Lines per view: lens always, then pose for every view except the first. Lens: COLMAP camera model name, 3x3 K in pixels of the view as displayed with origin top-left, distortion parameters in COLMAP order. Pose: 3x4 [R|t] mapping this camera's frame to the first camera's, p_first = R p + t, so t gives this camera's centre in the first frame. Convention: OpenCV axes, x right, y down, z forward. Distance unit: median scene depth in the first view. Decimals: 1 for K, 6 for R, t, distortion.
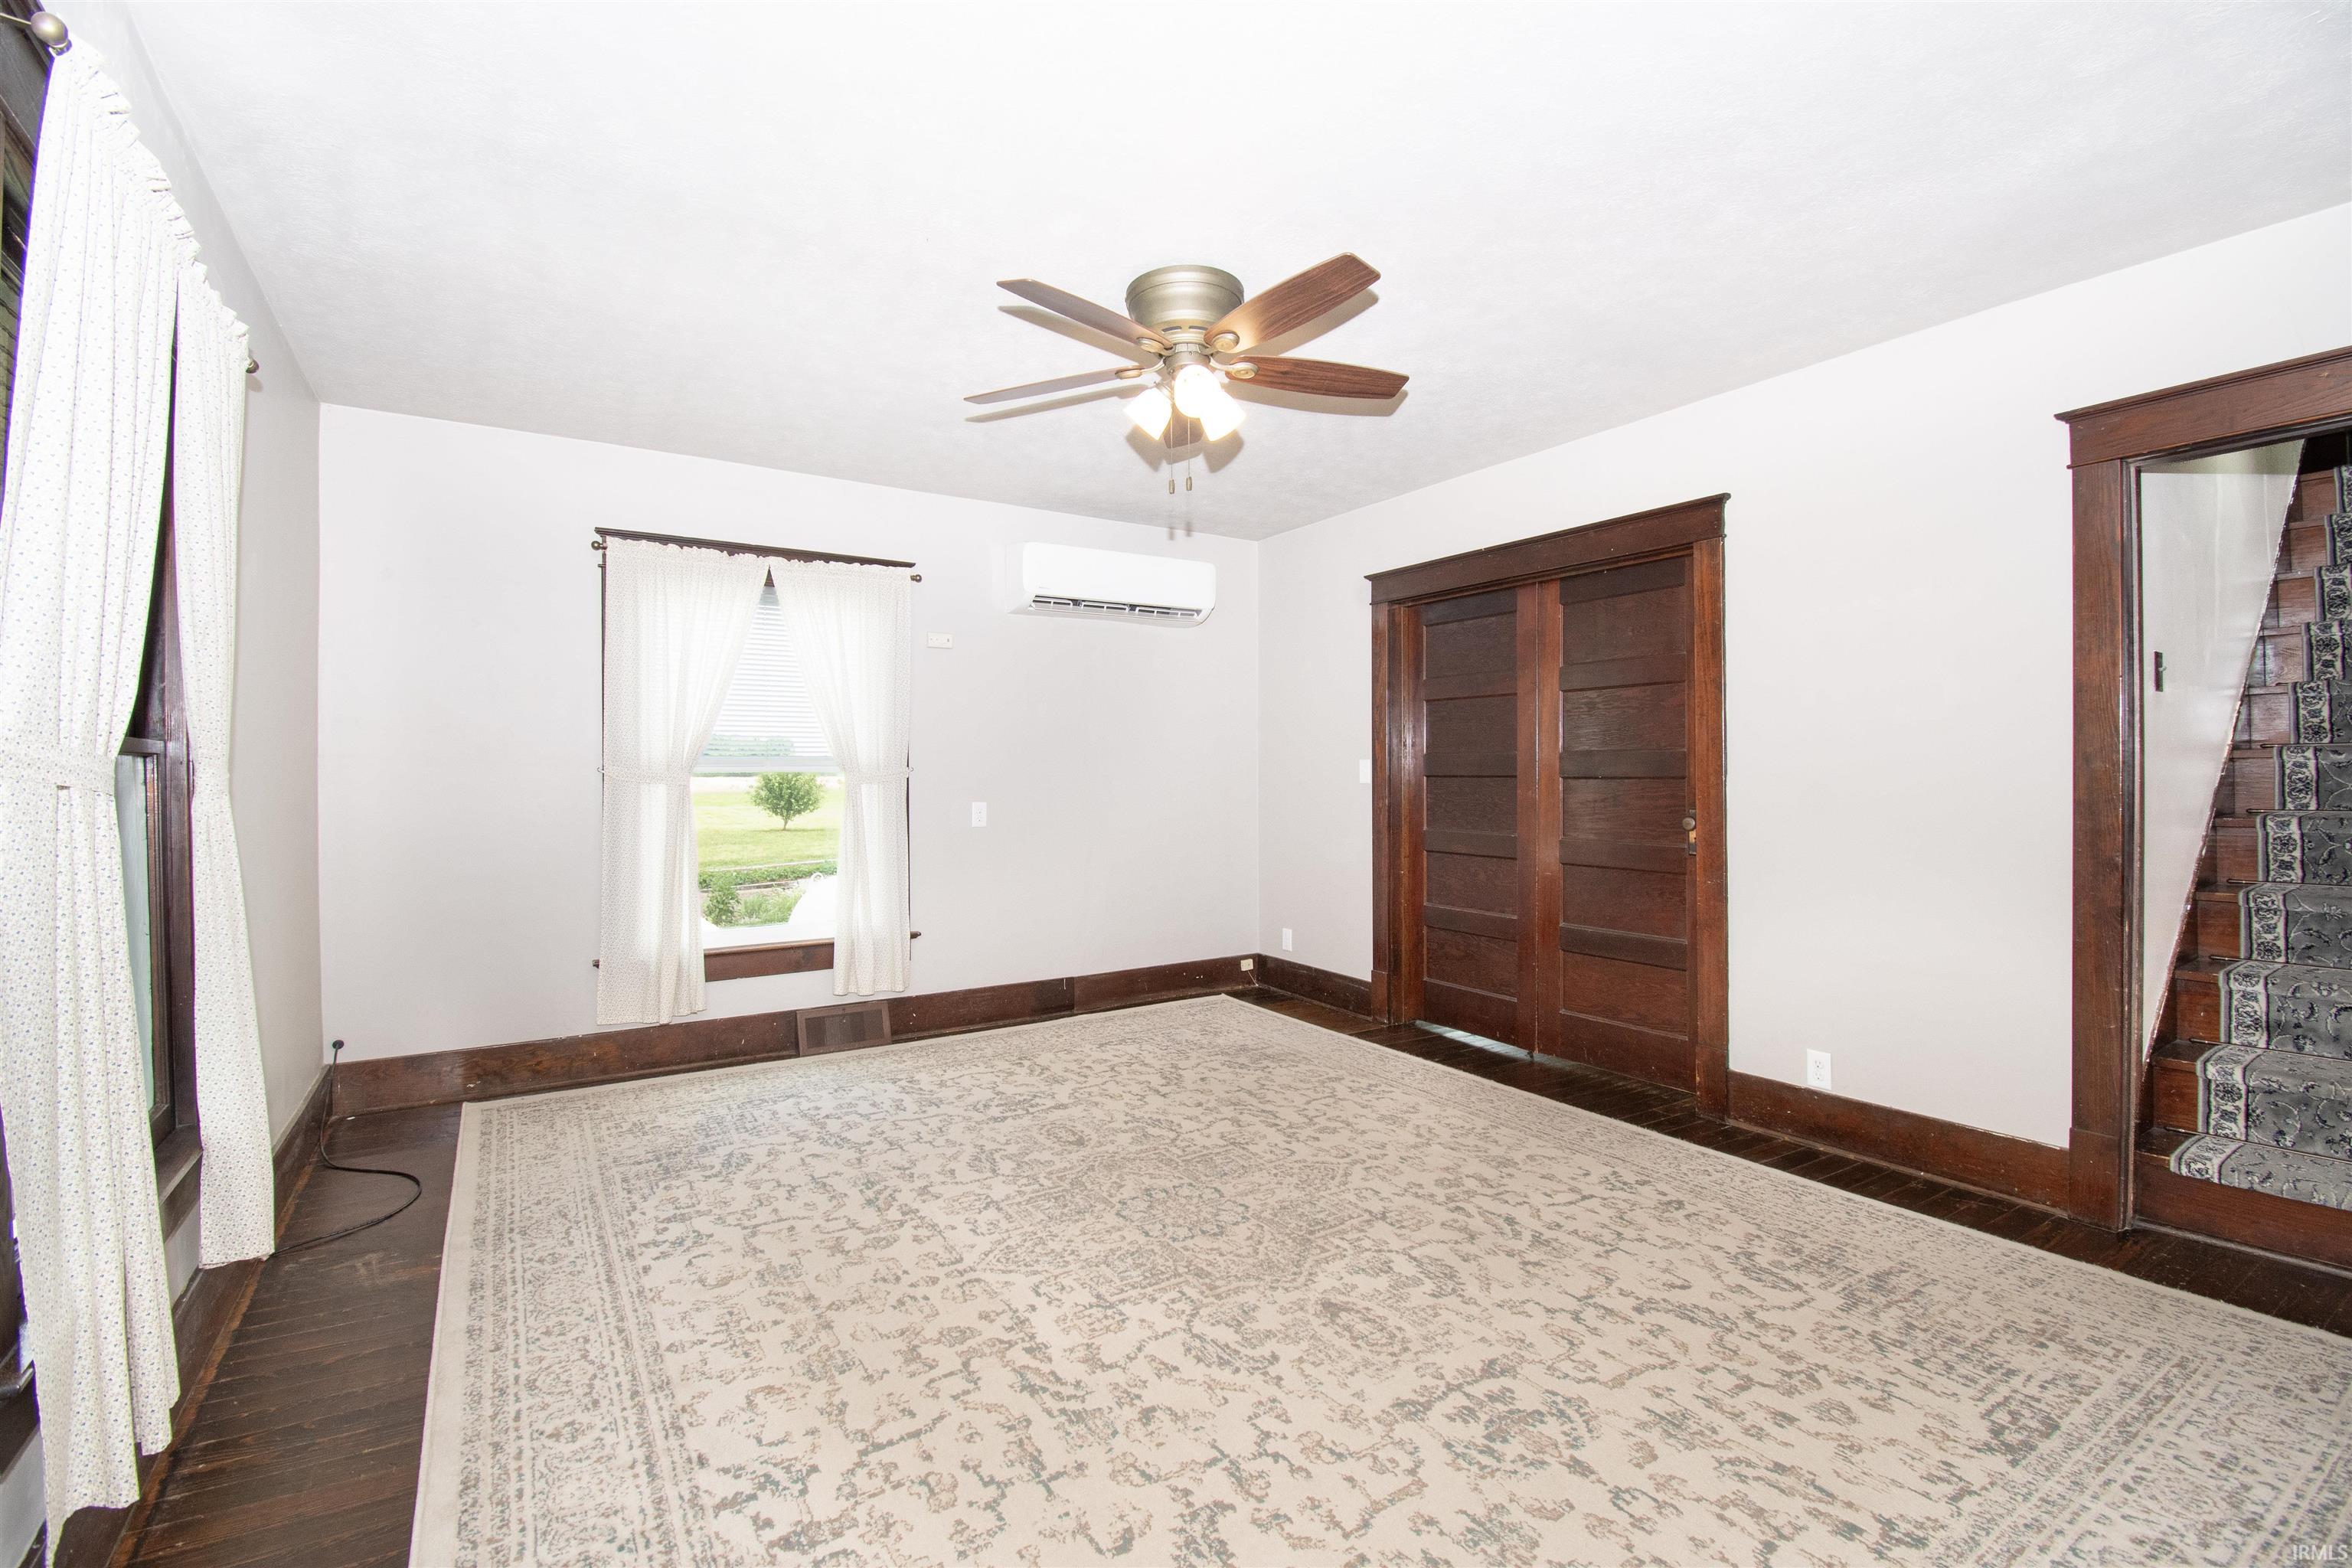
lens RADIAL K [[1050.2, 0, 1186.2], [0, 1050.2, 793.4], [0, 0, 1]] dist [-0.000496, -0.000214]
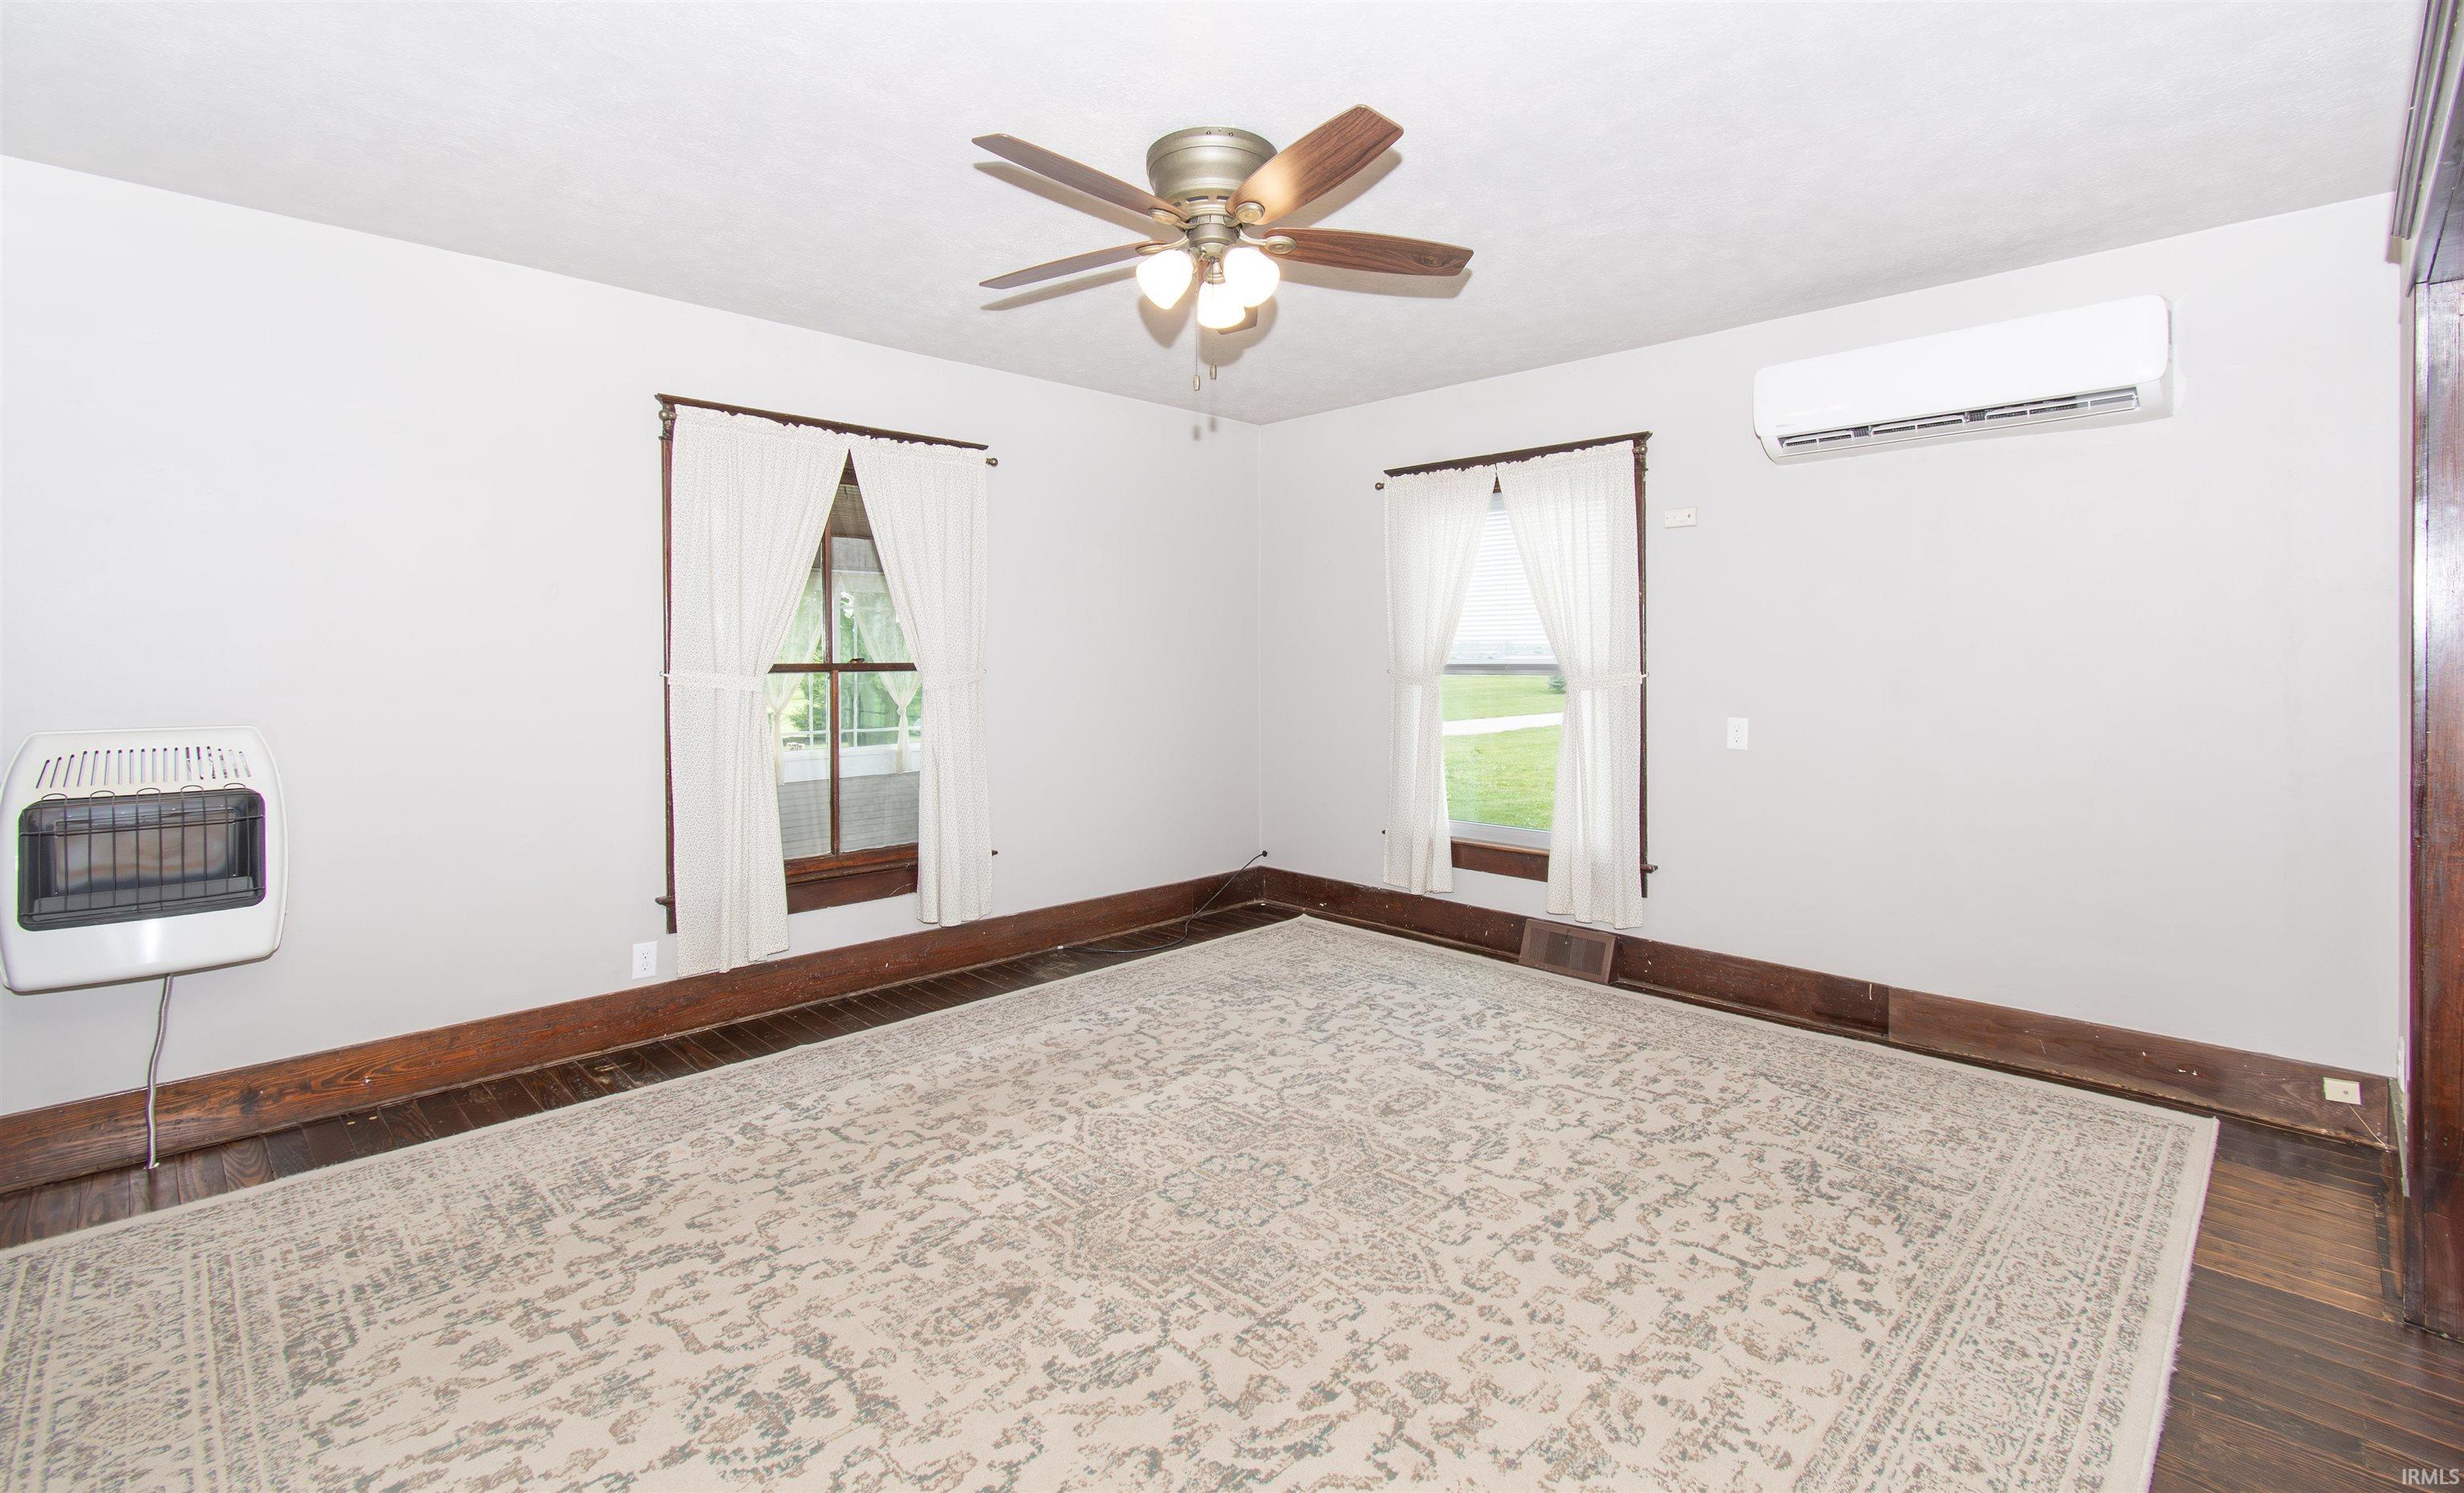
lens RADIAL K [[1105.3, 0, 1227.1], [0, 1105.3, 663.8], [0, 0, 1]] dist [0.009208, -0.000273]
pose [[0.193916, 0.012023, -0.980944, 0.845423], [-0.017516, 0.999808, 0.008791, -0.050028], [0.980862, 0.015477, 0.194089, 0.750221]]
